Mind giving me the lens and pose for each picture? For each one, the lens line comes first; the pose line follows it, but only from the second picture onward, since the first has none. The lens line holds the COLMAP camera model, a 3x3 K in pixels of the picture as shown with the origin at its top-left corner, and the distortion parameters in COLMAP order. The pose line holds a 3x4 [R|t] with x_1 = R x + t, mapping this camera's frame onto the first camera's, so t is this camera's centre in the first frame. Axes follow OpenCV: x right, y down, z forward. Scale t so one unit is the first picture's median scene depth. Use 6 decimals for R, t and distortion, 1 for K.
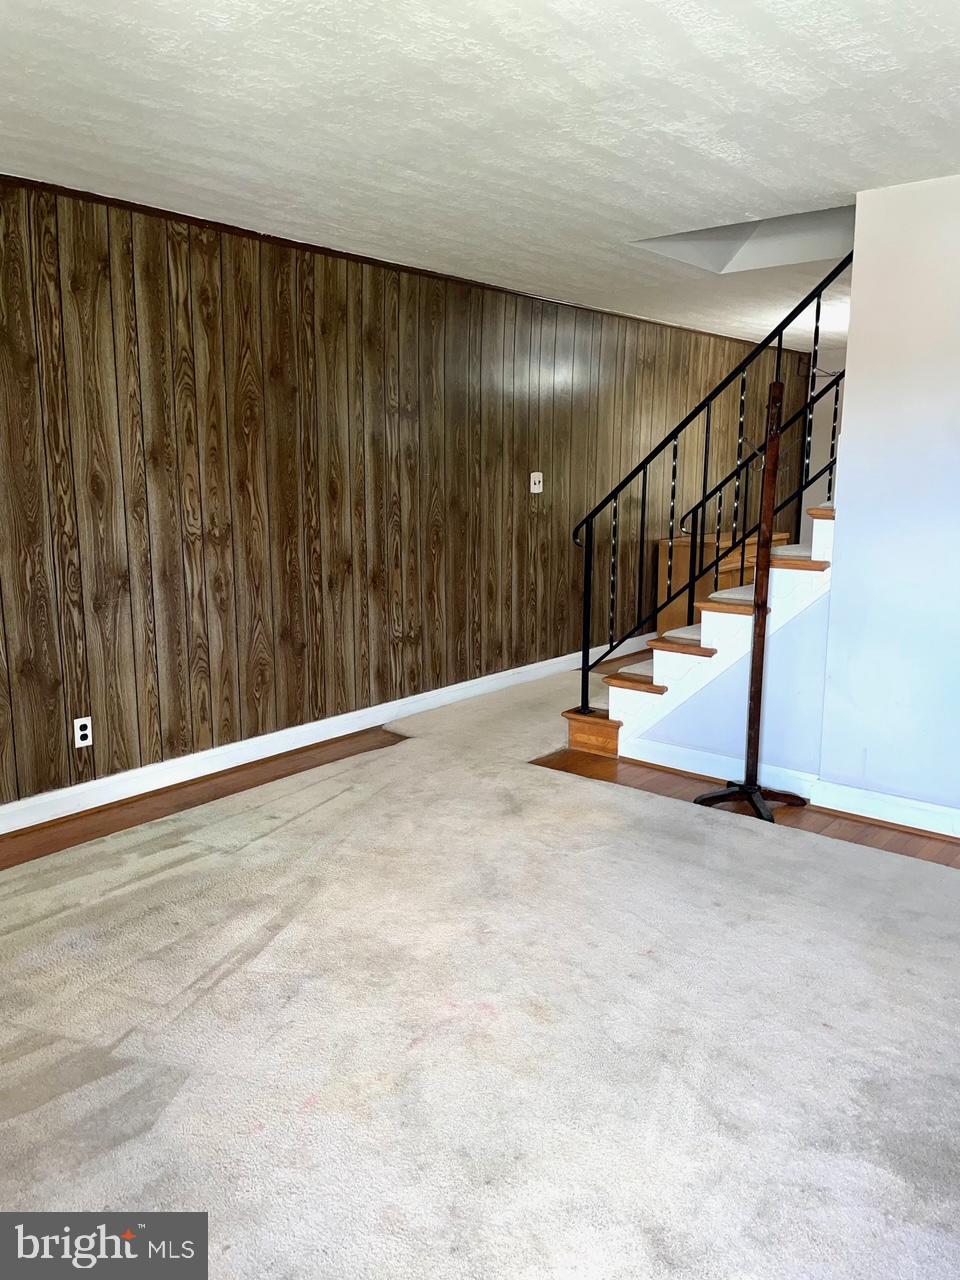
lens RADIAL K [[971.9, 0, 486.3], [0, 971.9, 638.0], [0, 0, 1]] dist [0.091148, -0.120467]
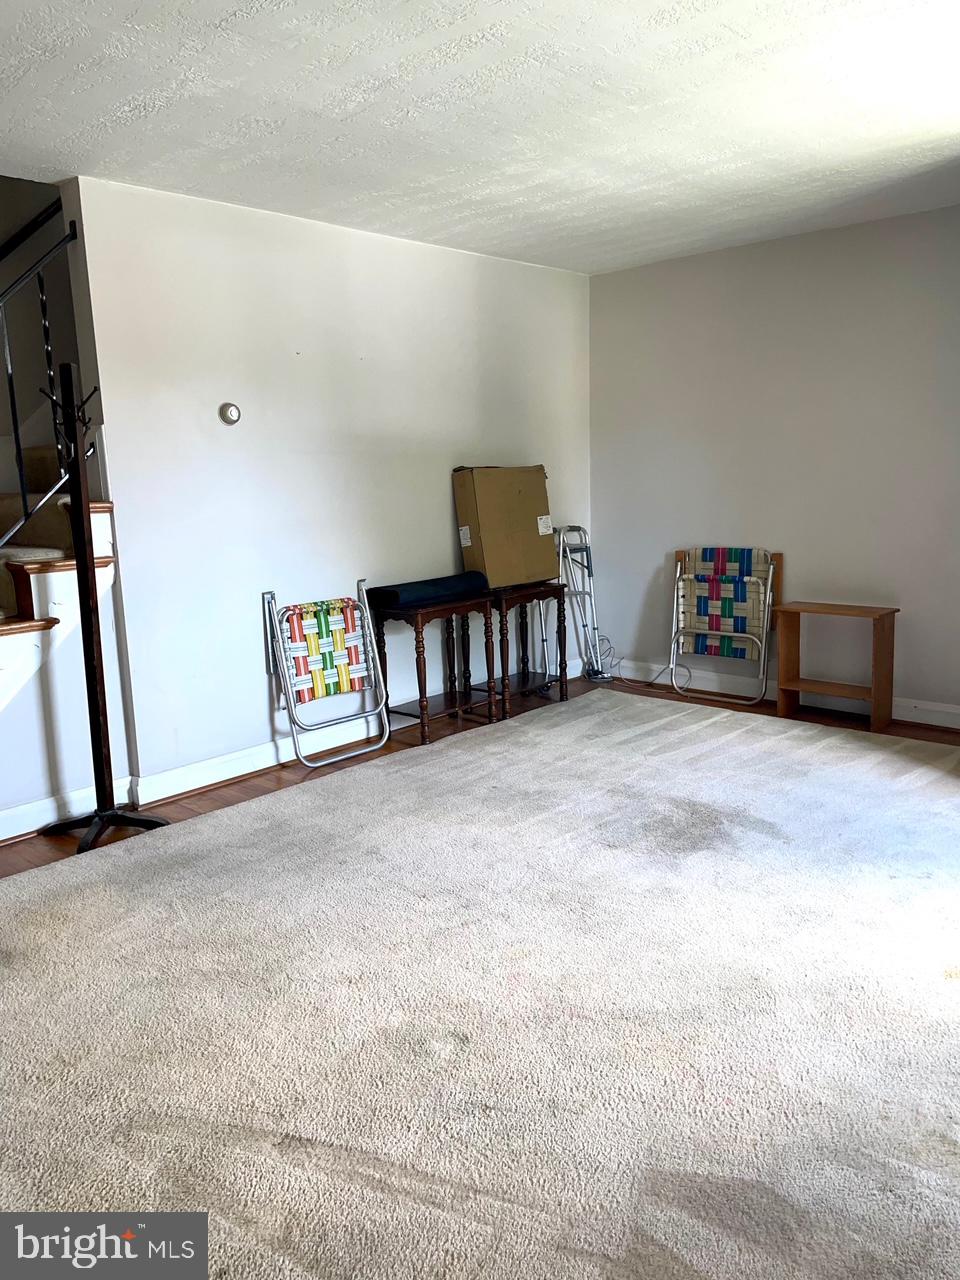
lens RADIAL K [[971.9, 0, 484.6], [0, 971.9, 636.6], [0, 0, 1]] dist [0.091148, -0.120467]
pose [[0.064407, -0.181013, 0.981370, -0.706379], [0.212596, 0.963325, 0.163732, -0.096508], [-0.975015, 0.198090, 0.100527, 0.665694]]
